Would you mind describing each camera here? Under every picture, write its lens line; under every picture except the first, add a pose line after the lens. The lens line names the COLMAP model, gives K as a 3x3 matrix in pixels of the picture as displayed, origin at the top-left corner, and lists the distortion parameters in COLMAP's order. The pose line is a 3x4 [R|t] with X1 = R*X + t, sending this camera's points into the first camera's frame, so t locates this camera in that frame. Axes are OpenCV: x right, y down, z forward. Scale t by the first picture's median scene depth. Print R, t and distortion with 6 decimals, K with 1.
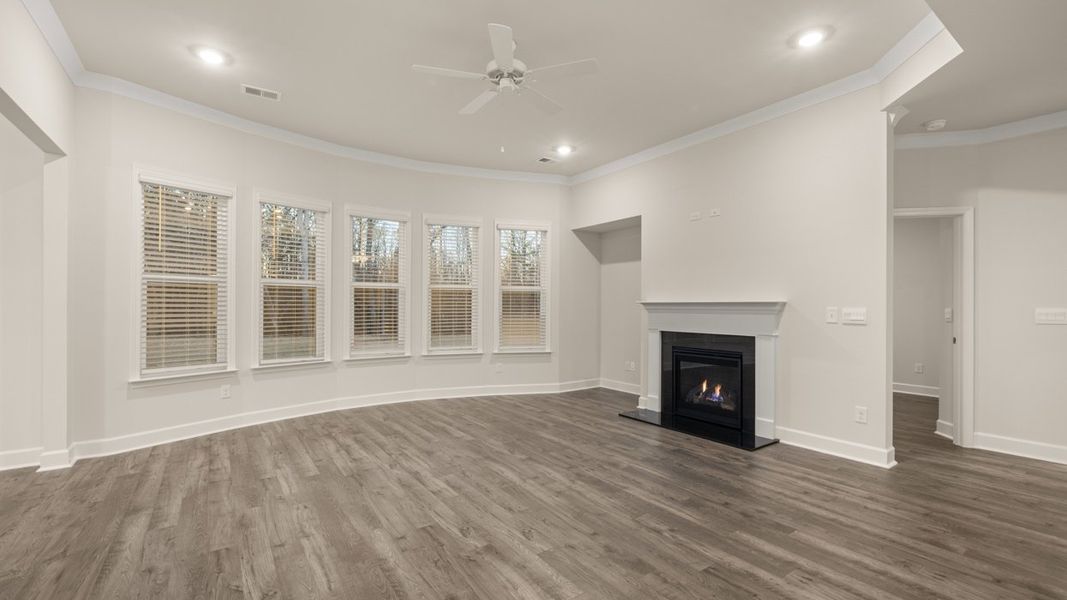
lens RADIAL K [[449.8, 0, 532.7], [0, 449.8, 307.0], [0, 0, 1]] dist [-0.001097, -0.000353]
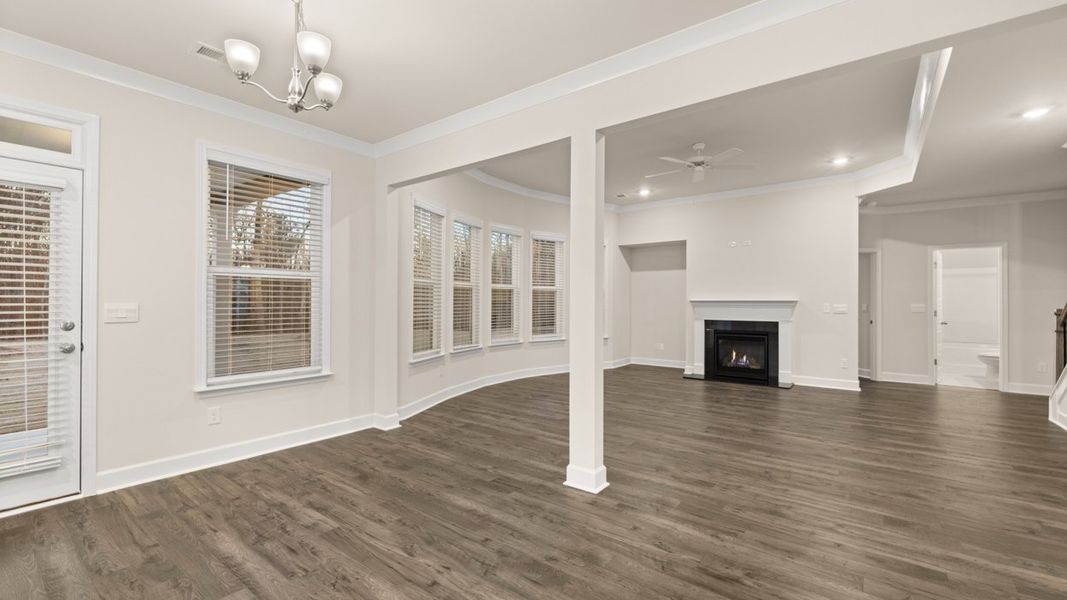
lens RADIAL K [[449.8, 0, 532.7], [0, 449.8, 307.0], [0, 0, 1]] dist [-0.001097, -0.000353]
pose [[0.954356, -0.003149, 0.298655, -0.847075], [0.001082, 0.999974, 0.007086, 0.000006], [-0.298670, -0.006439, 0.954335, -0.289264]]
